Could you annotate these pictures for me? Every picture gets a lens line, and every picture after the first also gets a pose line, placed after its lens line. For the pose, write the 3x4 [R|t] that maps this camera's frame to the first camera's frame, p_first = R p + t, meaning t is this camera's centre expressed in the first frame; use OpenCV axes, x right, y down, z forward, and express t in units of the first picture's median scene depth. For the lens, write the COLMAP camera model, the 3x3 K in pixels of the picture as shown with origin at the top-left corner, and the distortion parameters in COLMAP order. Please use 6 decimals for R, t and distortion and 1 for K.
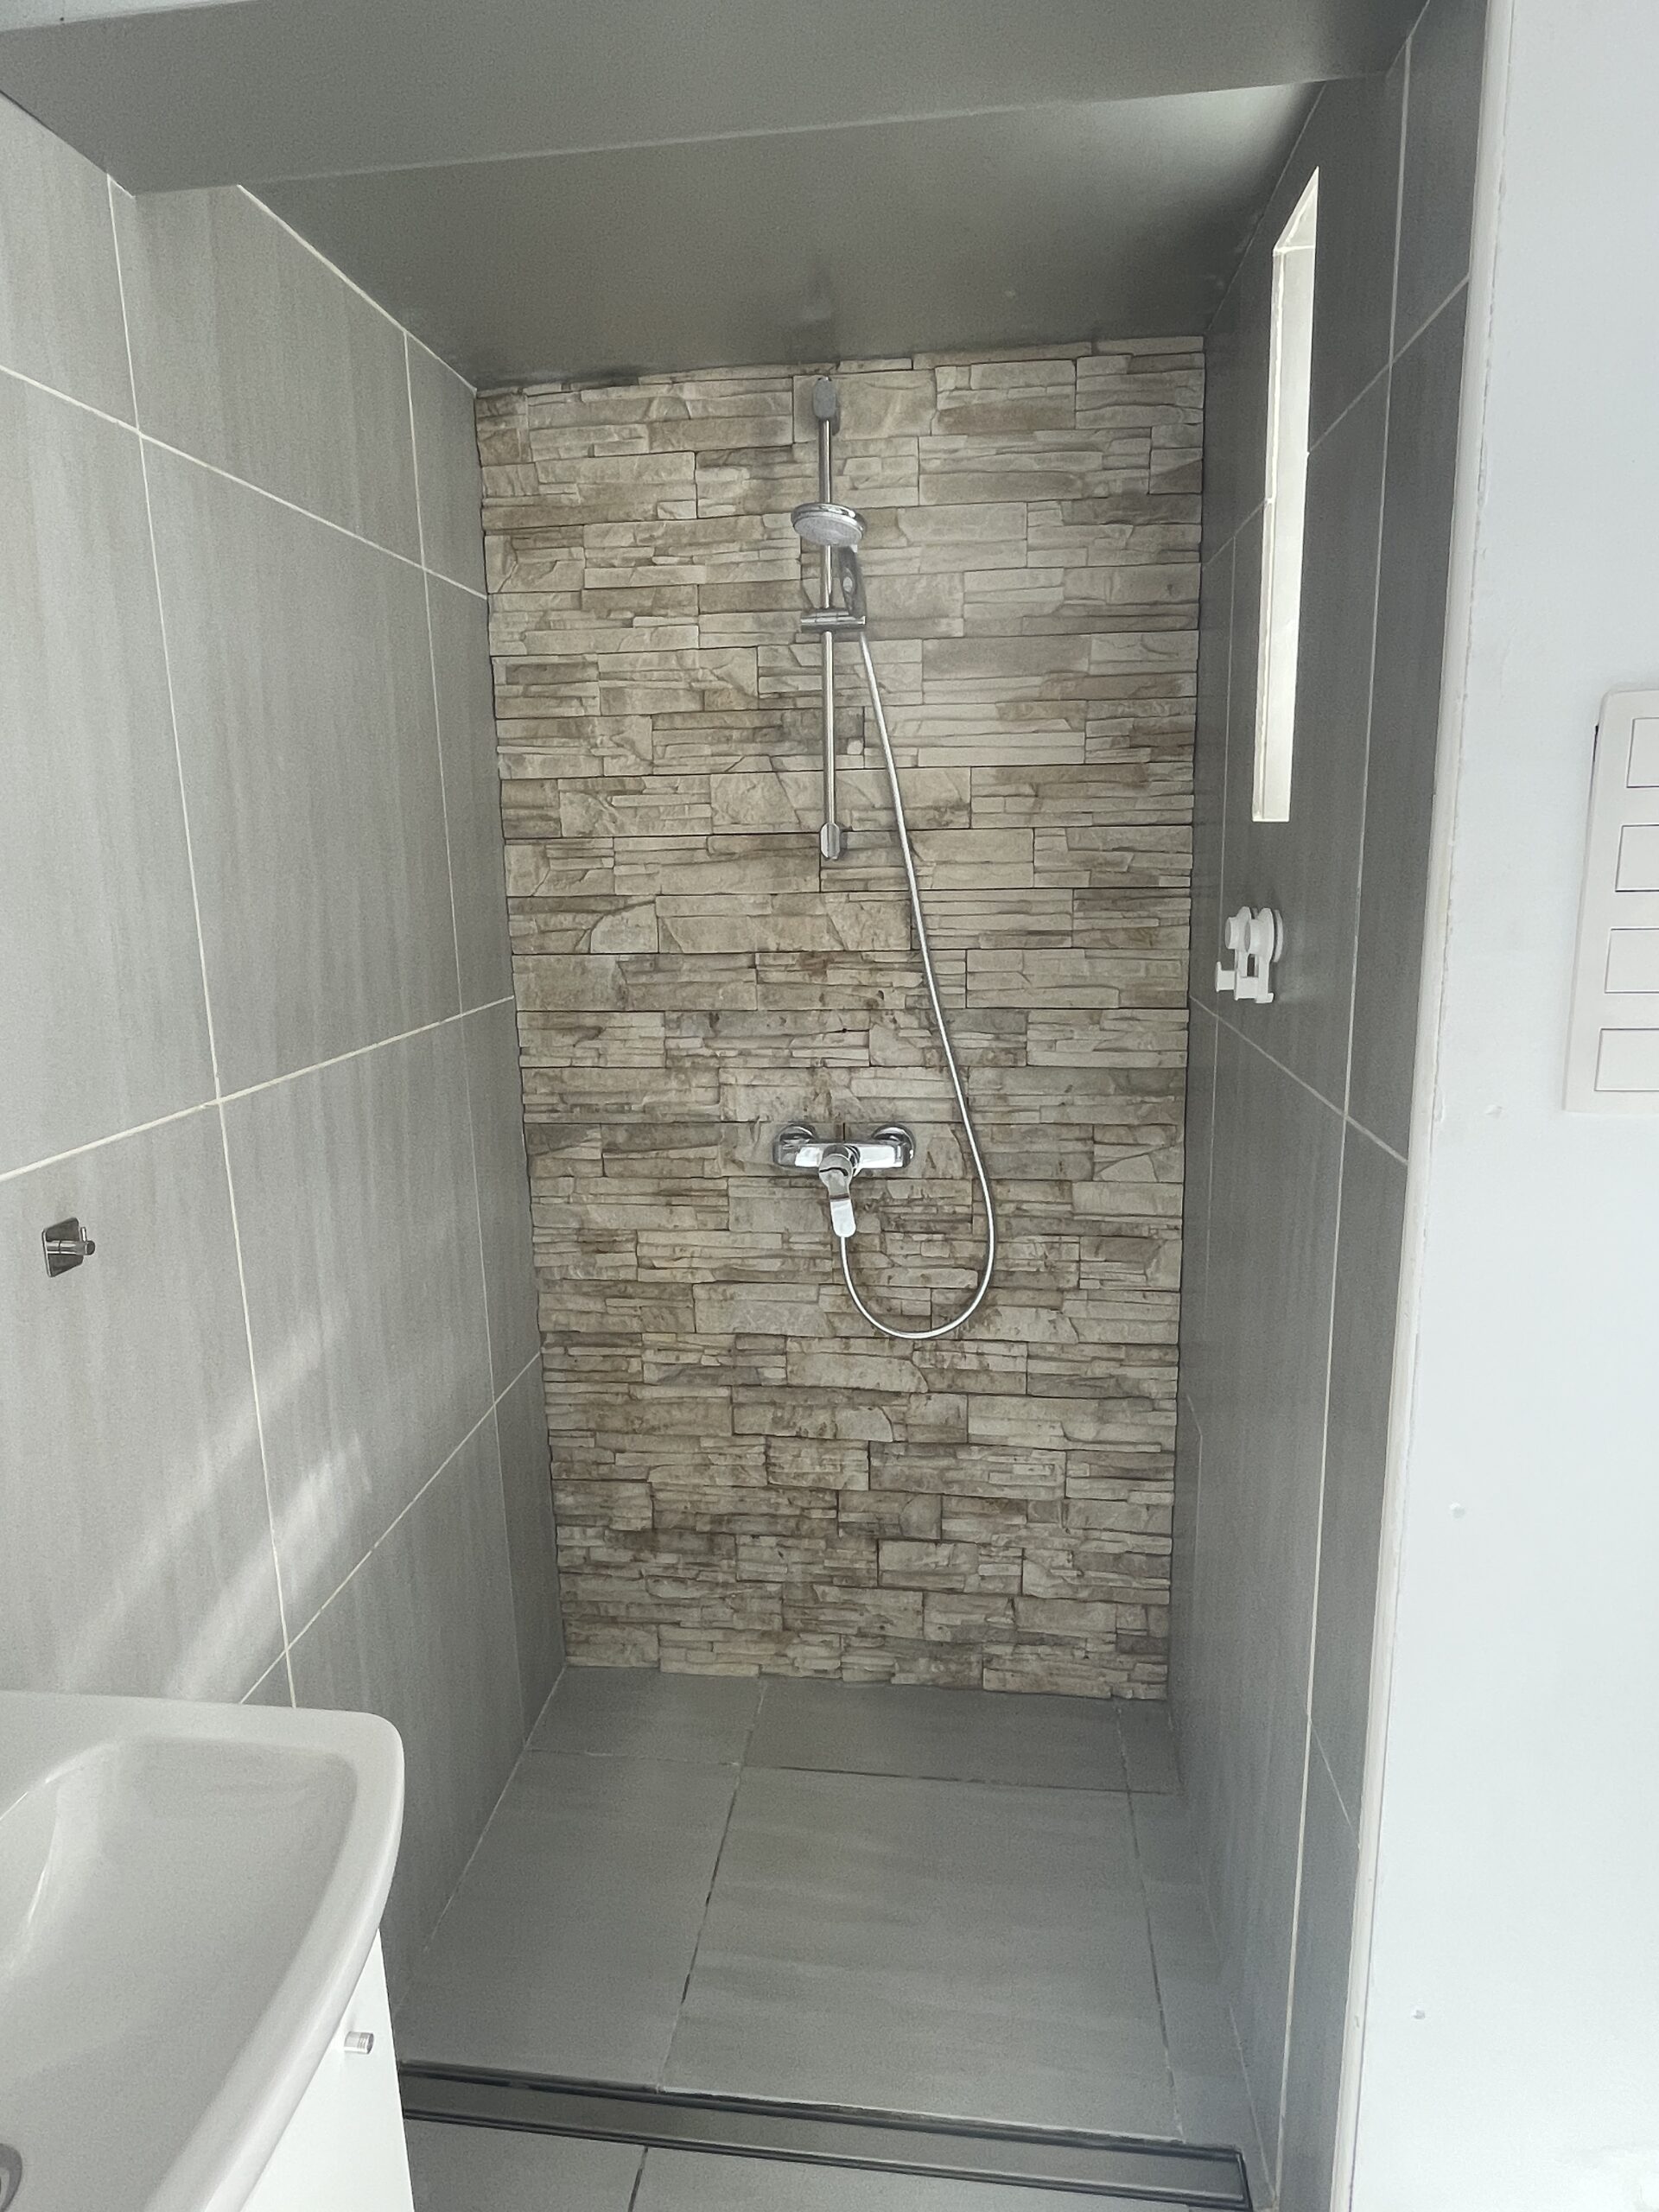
lens RADIAL K [[1281.1, 0, 832.2], [0, 1281.1, 1109.7], [0, 0, 1]] dist [0.001098, 0.000805]
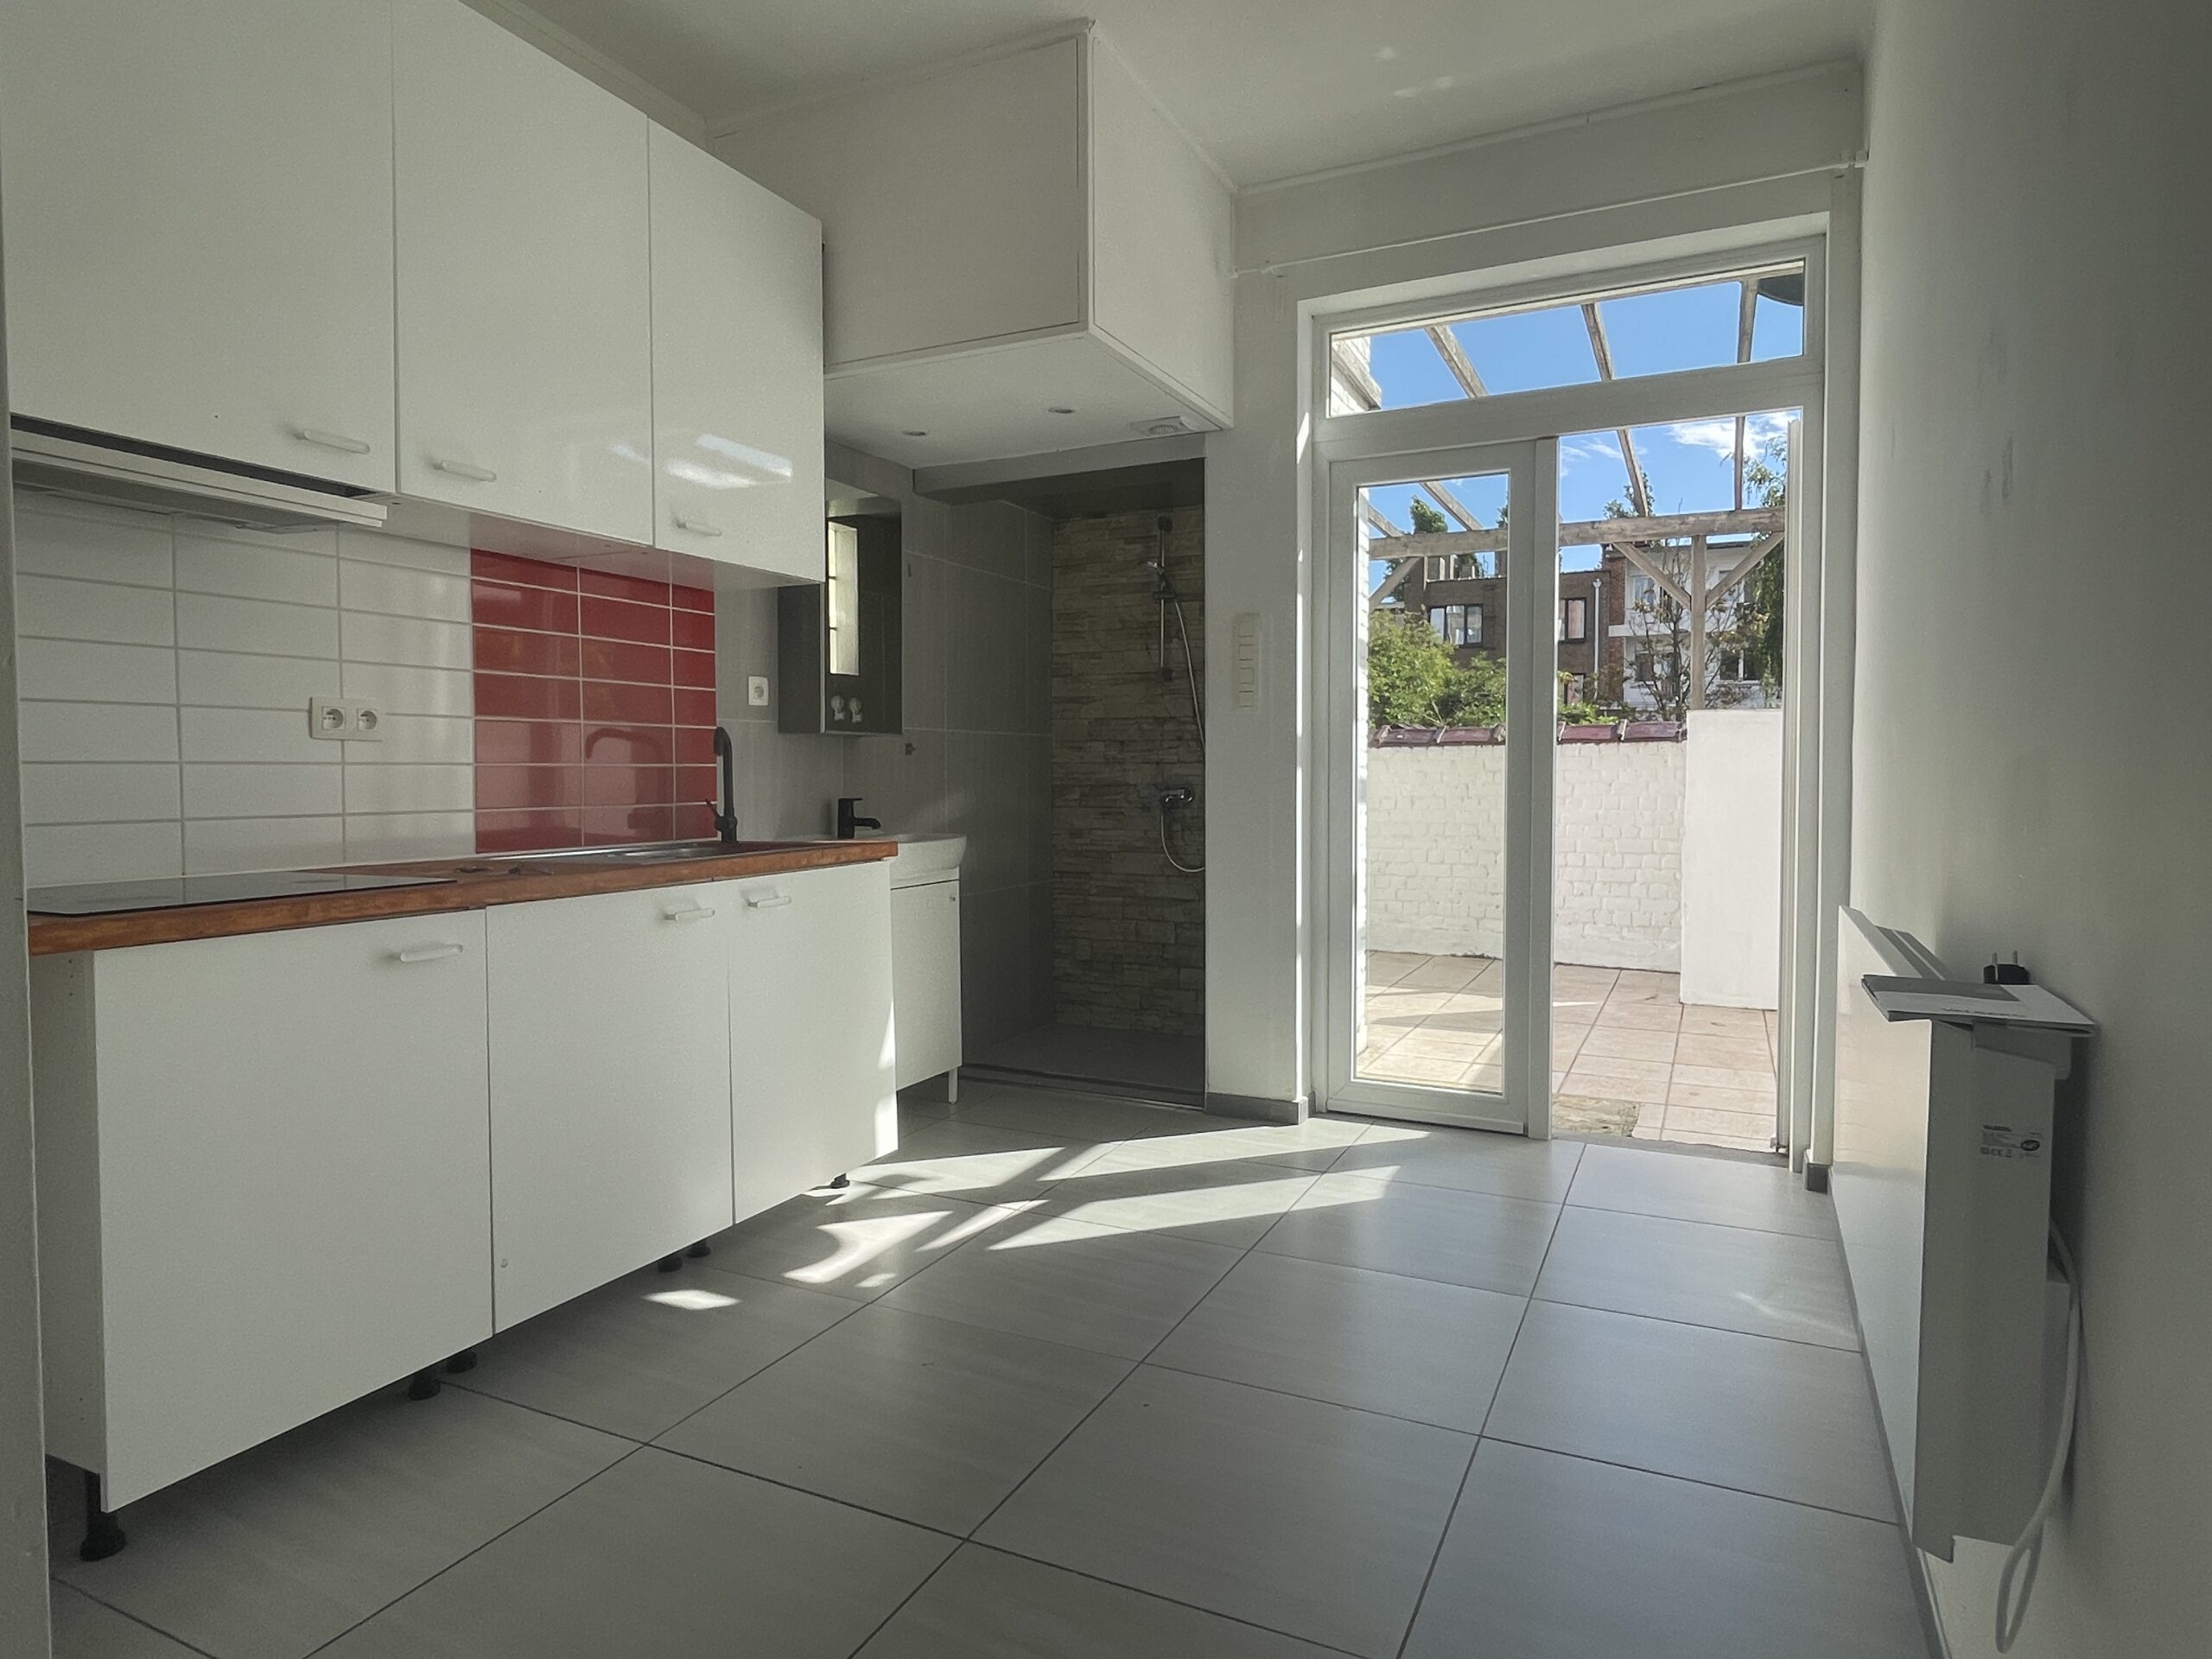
lens RADIAL K [[1281.1, 0, 1094.1], [0, 1281.1, 832.7], [0, 0, 1]] dist [0.001098, 0.000805]
pose [[0.942337, 0.035799, -0.332746, 0.721997], [-0.087926, 0.985817, -0.142946, 0.482191], [0.322909, 0.163960, 0.932119, -1.398505]]
